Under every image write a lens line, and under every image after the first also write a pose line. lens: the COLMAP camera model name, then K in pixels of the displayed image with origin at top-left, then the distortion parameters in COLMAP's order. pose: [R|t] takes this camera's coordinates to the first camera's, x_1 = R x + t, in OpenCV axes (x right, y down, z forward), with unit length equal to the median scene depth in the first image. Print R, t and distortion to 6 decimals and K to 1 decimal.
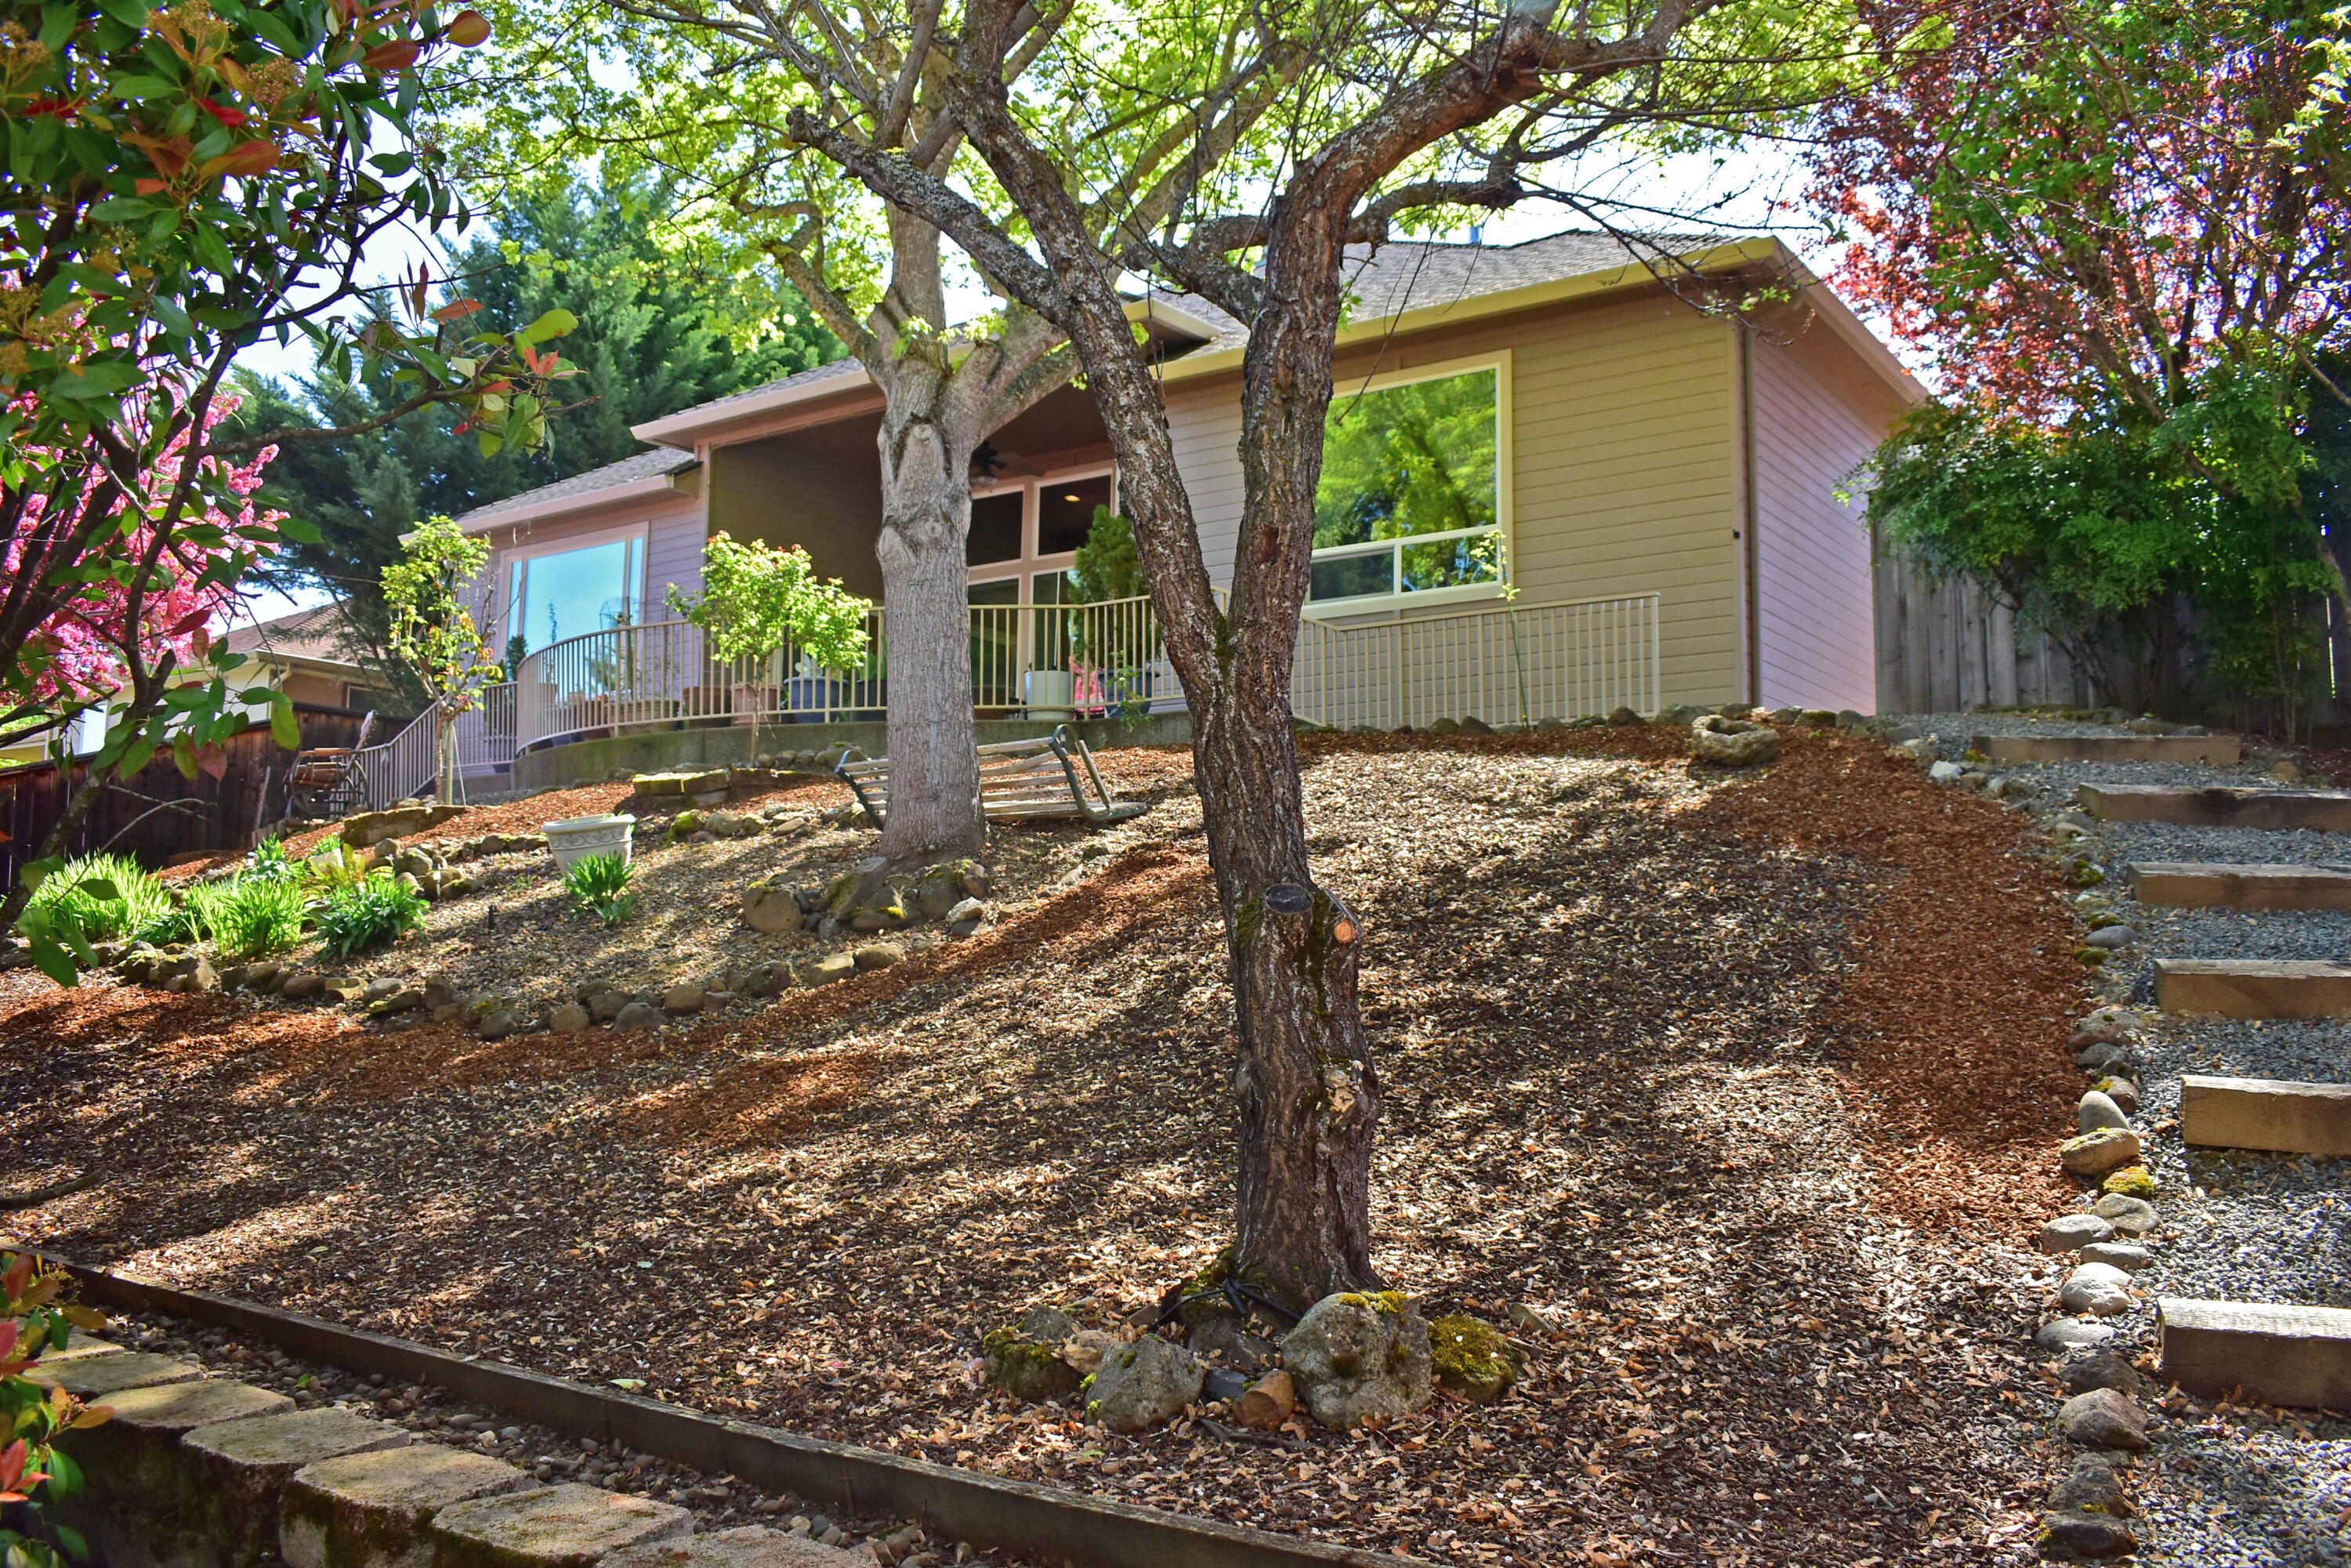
lens RADIAL K [[2019.0, 0, 1175.5], [0, 2019.0, 784.0], [0, 0, 1]] dist [-0.064857, -0.001296]
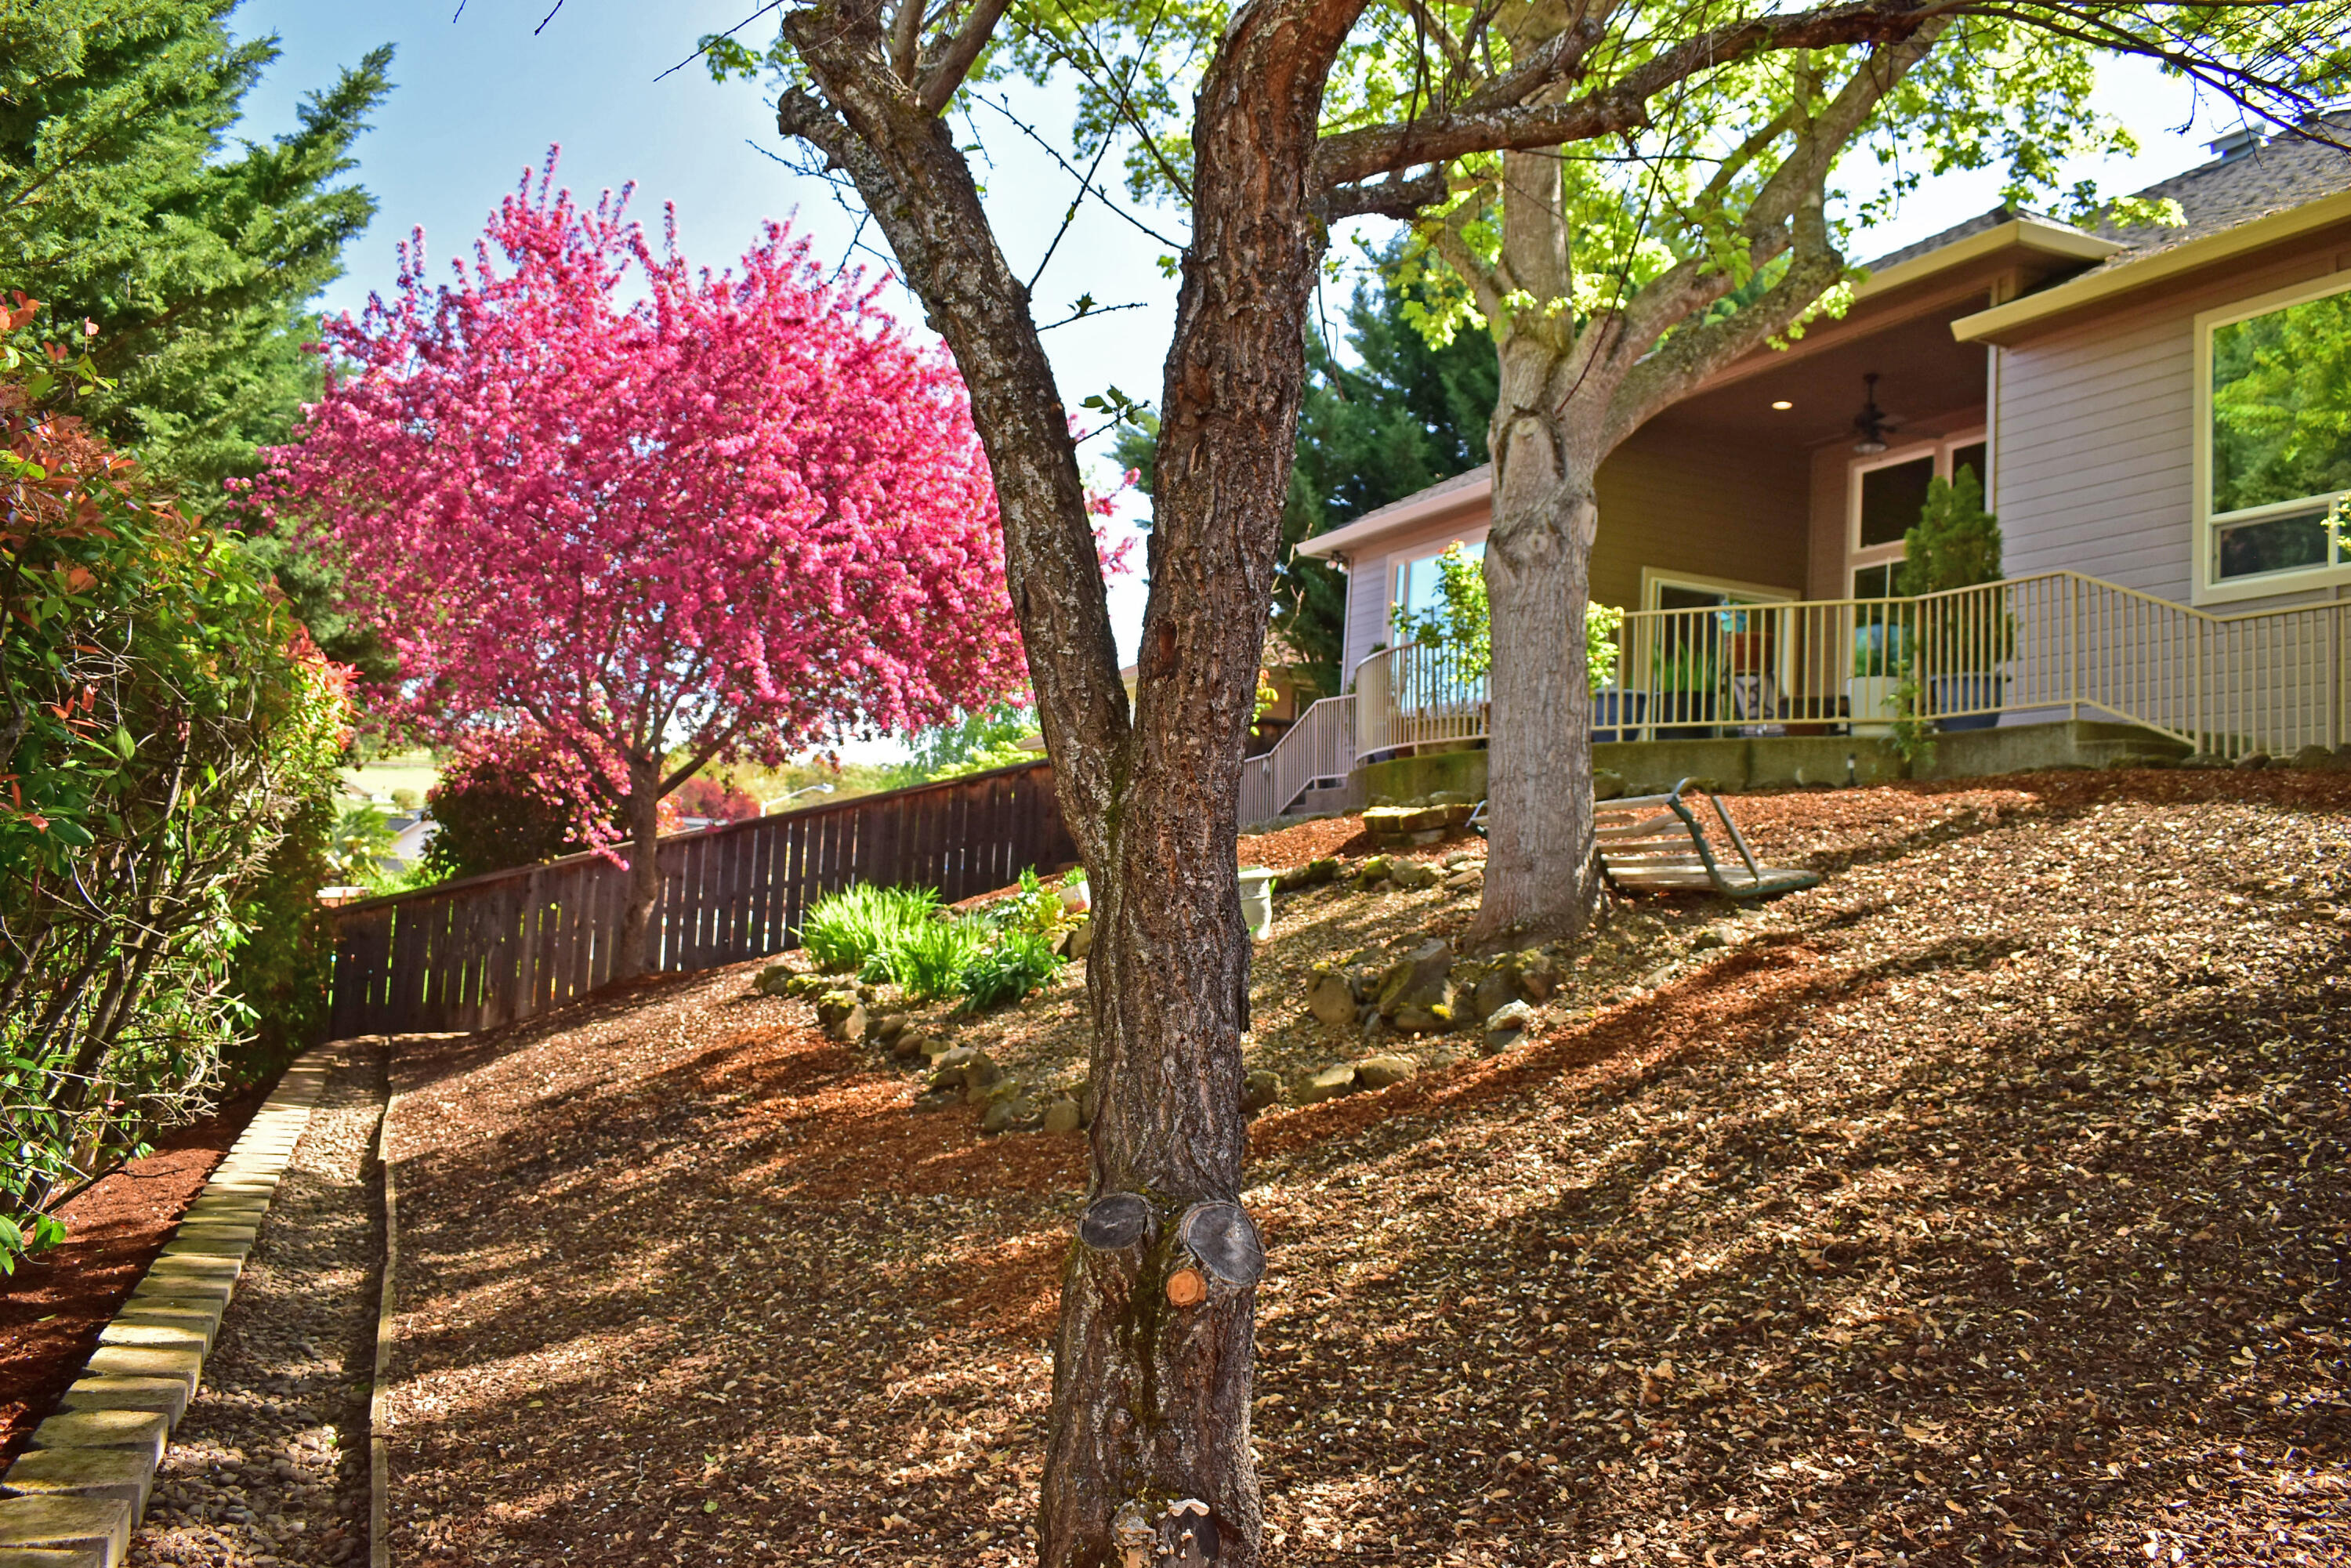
lens RADIAL K [[2019.0, 0, 1175.5], [0, 2019.0, 784.0], [0, 0, 1]] dist [-0.064857, -0.001296]
pose [[0.862678, 0.000025, -0.505753, 0.169712], [0.007493, 0.999890, 0.012831, -0.038142], [0.505697, -0.014859, 0.862583, 0.202424]]
